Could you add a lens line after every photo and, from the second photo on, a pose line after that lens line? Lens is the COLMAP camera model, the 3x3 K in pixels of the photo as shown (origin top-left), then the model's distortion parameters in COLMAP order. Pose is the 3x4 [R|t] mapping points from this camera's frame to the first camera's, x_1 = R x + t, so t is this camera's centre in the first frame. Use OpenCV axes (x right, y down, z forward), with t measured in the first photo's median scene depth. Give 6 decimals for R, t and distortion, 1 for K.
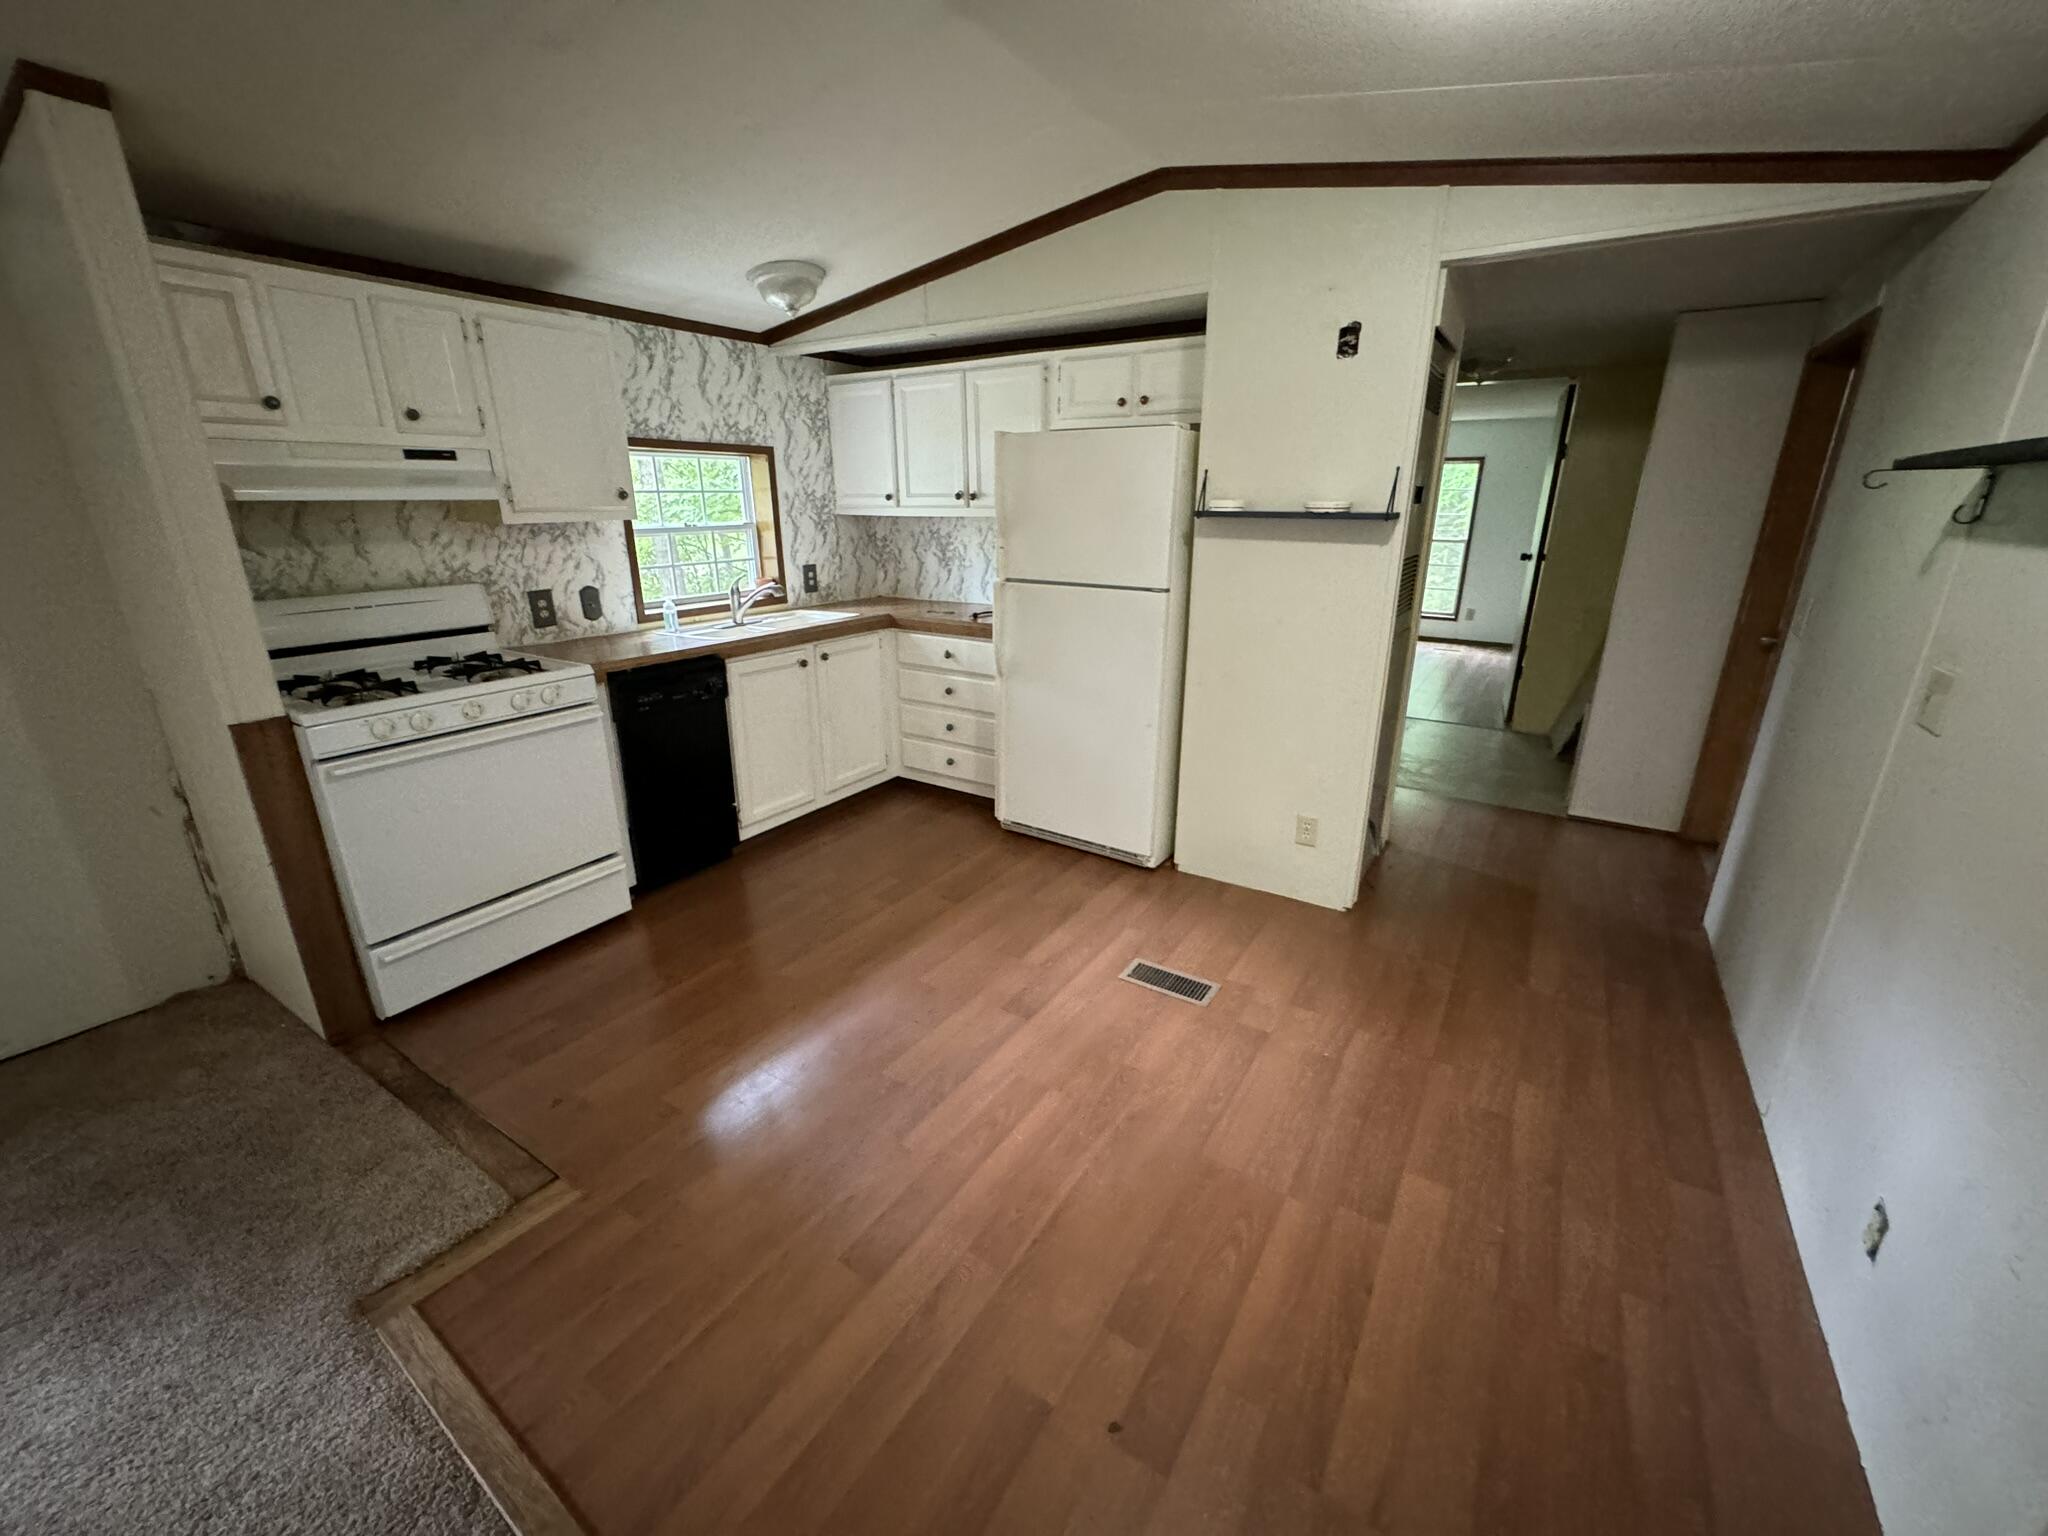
lens RADIAL K [[819.0, 0, 1023.2], [0, 819.0, 767.0], [0, 0, 1]] dist [-0.001998, -0.000030]
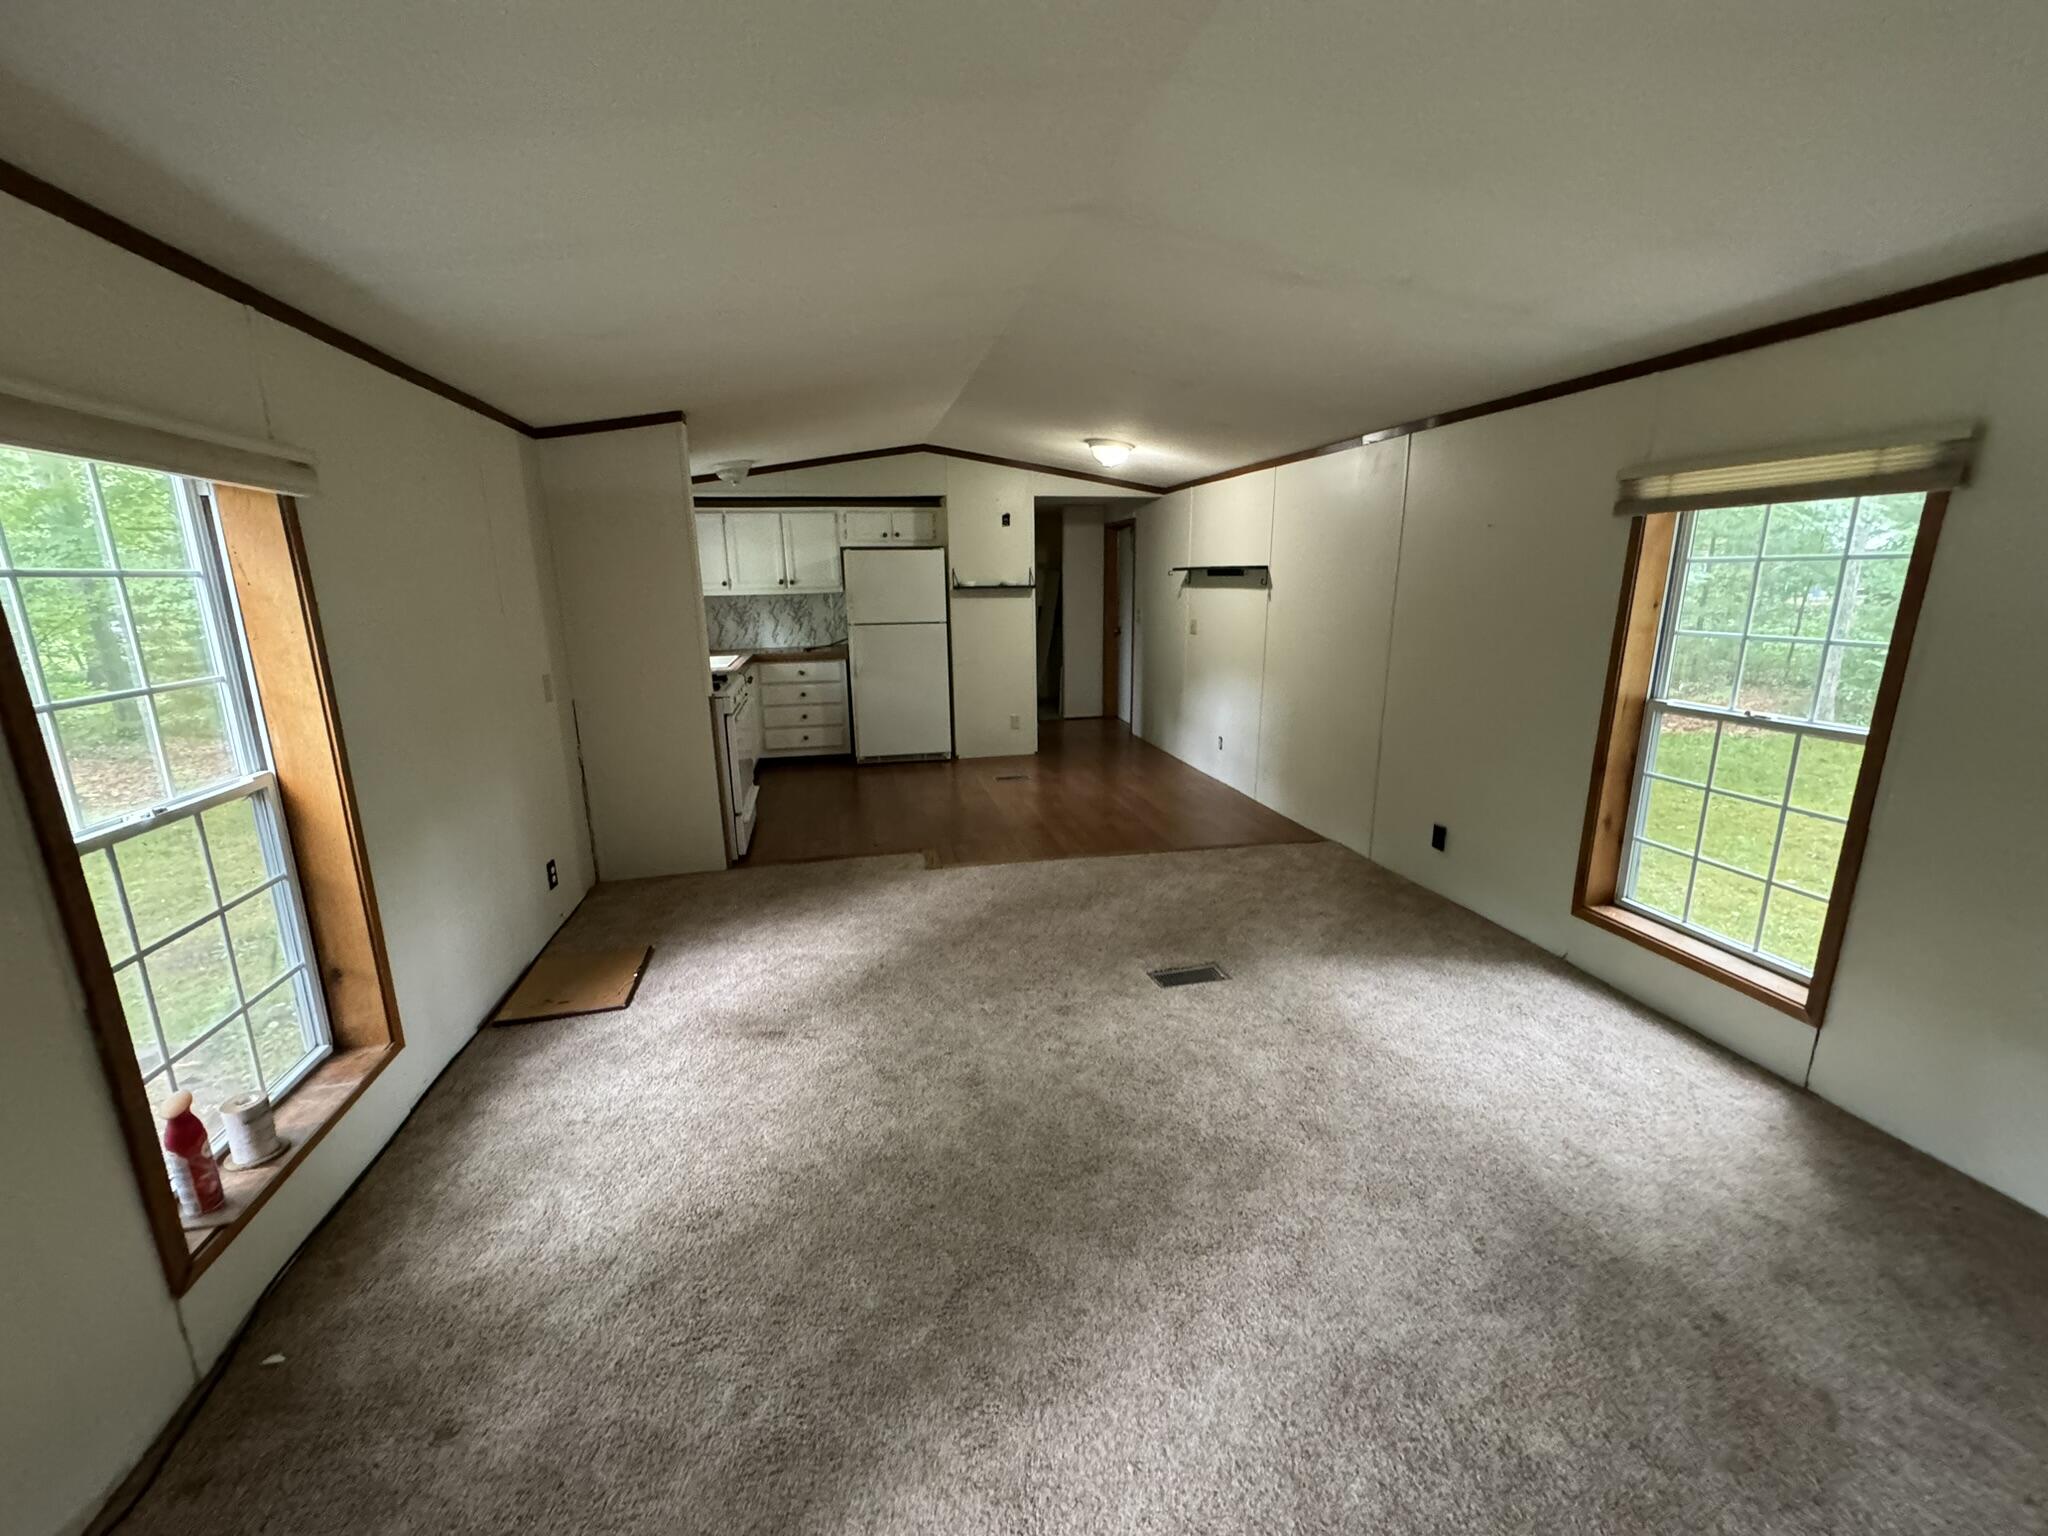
lens RADIAL K [[819.0, 0, 1023.2], [0, 819.0, 767.0], [0, 0, 1]] dist [-0.001998, -0.000030]
pose [[0.707350, -0.173565, 0.685224, -1.271660], [0.234639, 0.972074, 0.004007, 0.202717], [-0.666784, 0.157946, 0.728321, -0.679576]]
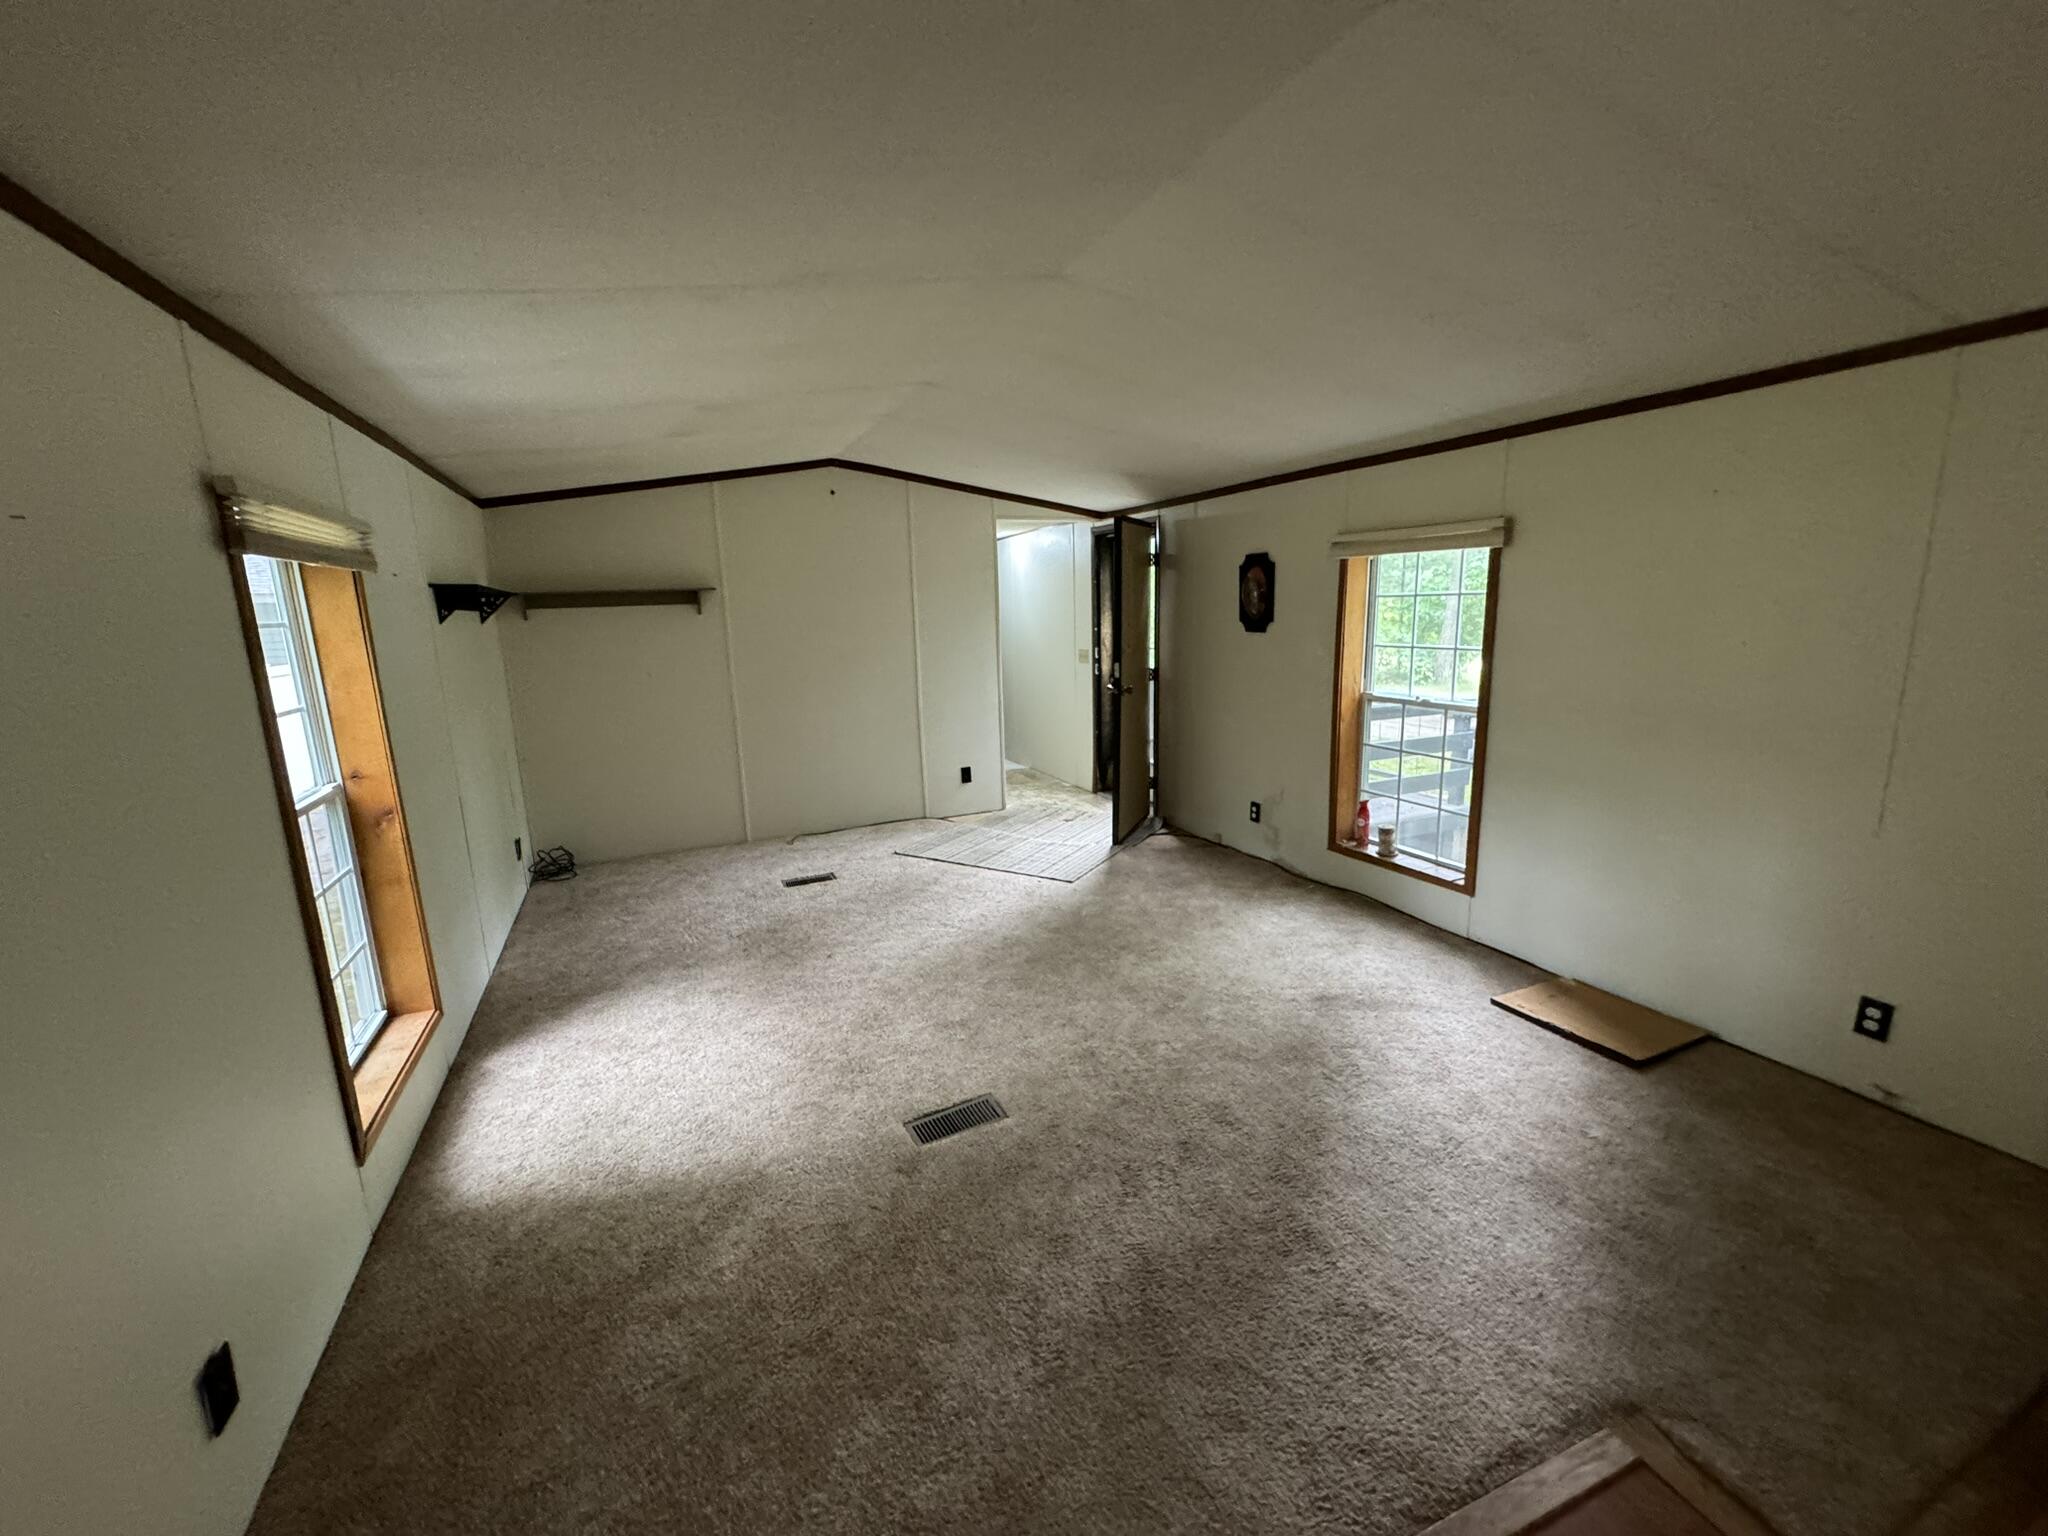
lens RADIAL K [[819.0, 0, 1023.2], [0, 819.0, 767.0], [0, 0, 1]] dist [-0.001998, -0.000030]
pose [[-0.548096, 0.172594, -0.818414, 0.143772], [-0.237874, 0.905909, 0.350351, -0.116875], [0.801877, 0.386705, -0.455470, 0.286926]]
